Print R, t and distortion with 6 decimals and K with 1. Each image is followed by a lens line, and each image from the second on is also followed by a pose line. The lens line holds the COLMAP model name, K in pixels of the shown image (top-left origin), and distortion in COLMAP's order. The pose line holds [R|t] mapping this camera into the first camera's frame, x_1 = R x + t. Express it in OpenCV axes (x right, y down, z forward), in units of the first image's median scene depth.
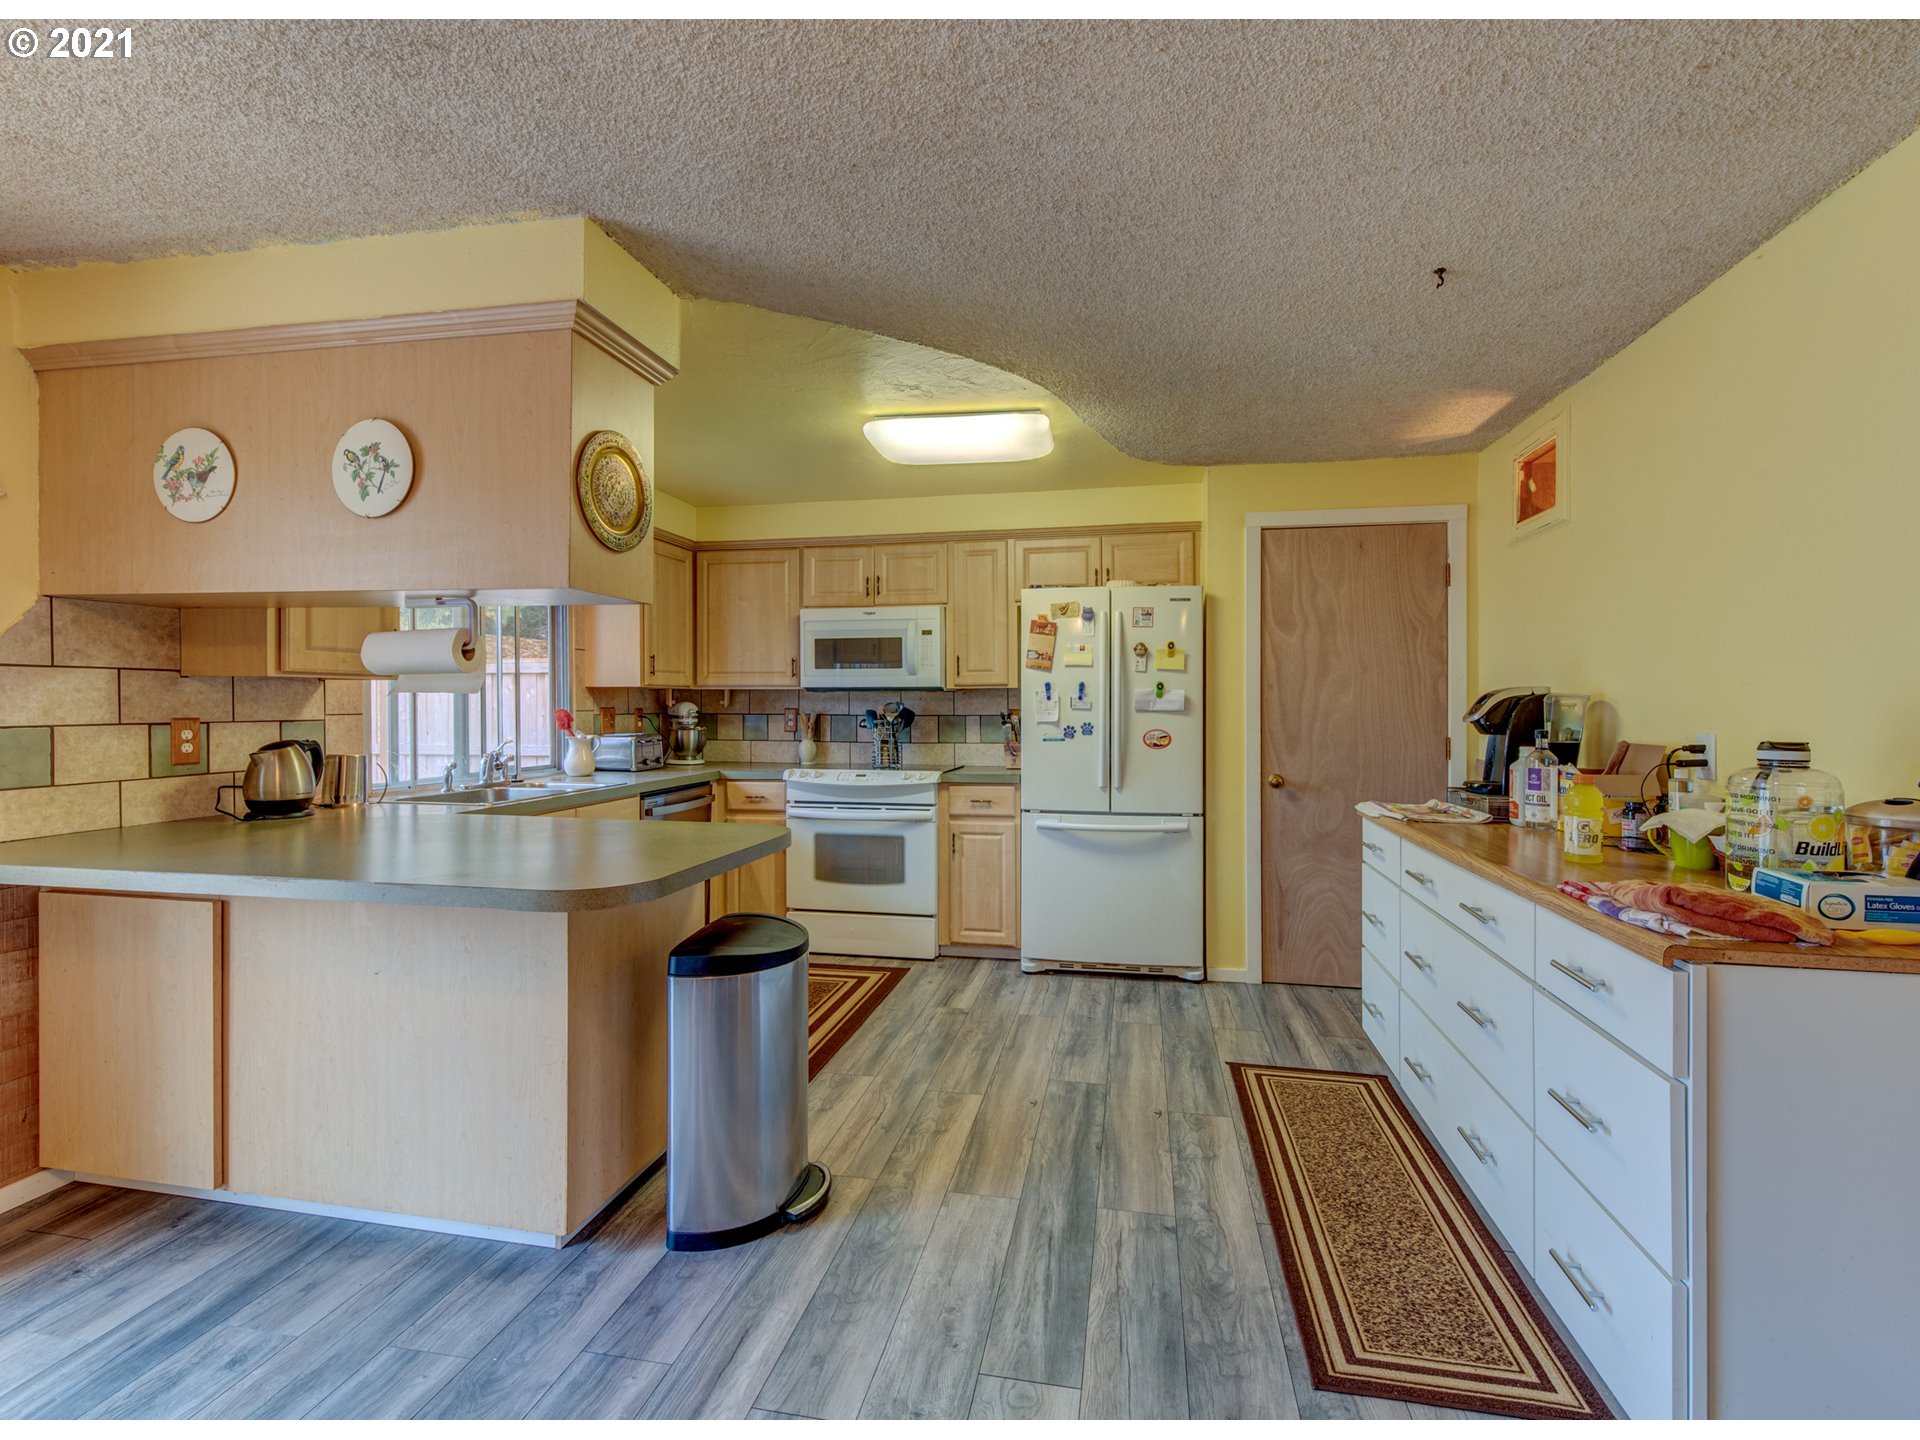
lens RADIAL K [[825.5, 0, 975.6], [0, 825.5, 701.7], [0, 0, 1]] dist [0.002651, -0.000326]
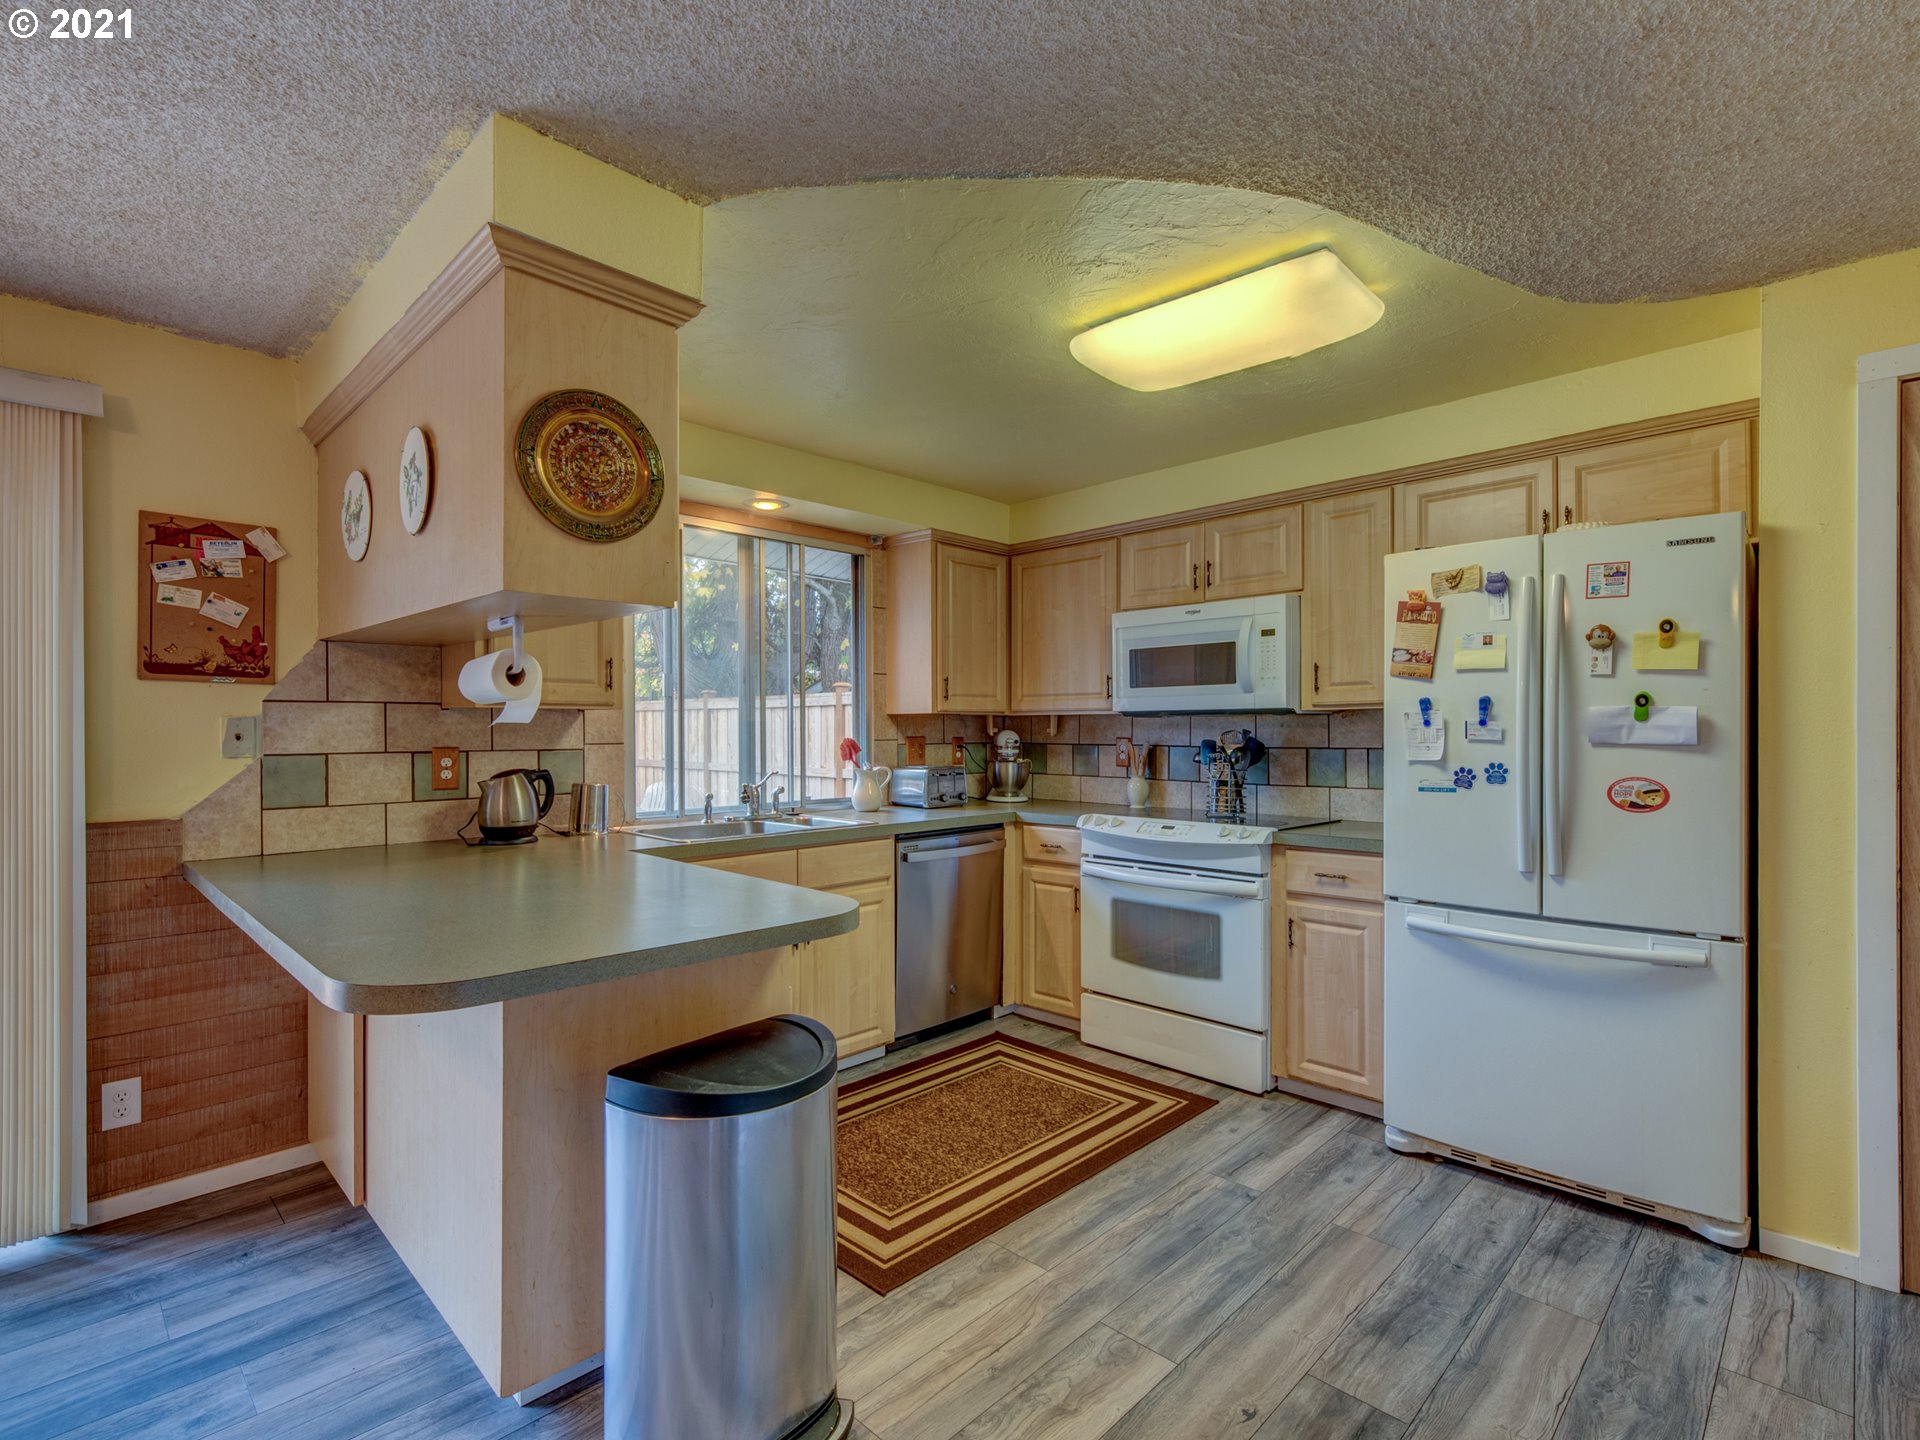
lens RADIAL K [[893.2, 0, 974.7], [0, 893.2, 731.4], [0, 0, 1]] dist [0.011206, -0.005105]
pose [[0.841597, -0.001569, -0.540104, 0.170553], [0.003373, 0.999992, 0.002351, -0.000823], [0.540096, -0.003800, 0.841595, 0.244002]]
